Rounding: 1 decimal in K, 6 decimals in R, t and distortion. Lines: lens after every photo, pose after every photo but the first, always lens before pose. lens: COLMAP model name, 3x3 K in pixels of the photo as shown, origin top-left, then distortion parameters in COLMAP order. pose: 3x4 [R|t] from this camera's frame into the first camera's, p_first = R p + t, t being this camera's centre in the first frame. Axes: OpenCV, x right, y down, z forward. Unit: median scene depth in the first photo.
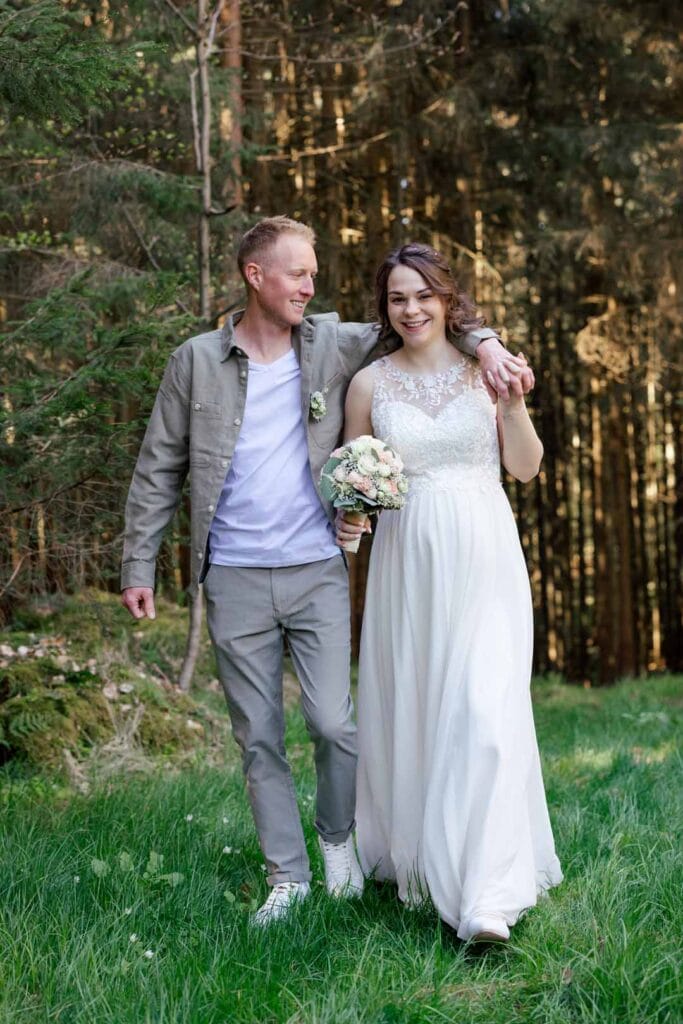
lens RADIAL K [[1663.6, 0, 299.6], [0, 1663.6, 456.7], [0, 0, 1]] dist [0.021306, -0.019263]
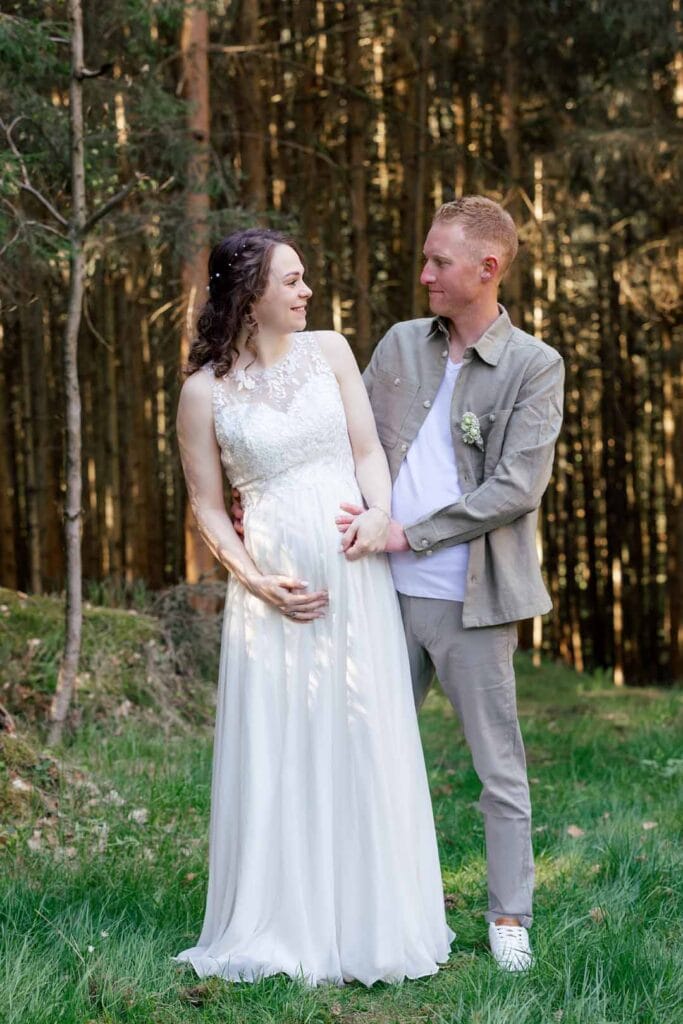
lens RADIAL K [[1534.1, 0, 339.7], [0, 1534.1, 544.0], [0, 0, 1]] dist [0.007412, 0.096236]
pose [[0.998481, -0.001199, -0.055090, 0.073656], [0.005245, 0.997291, 0.073368, 0.007219], [0.054853, -0.073545, 0.995782, 0.246364]]
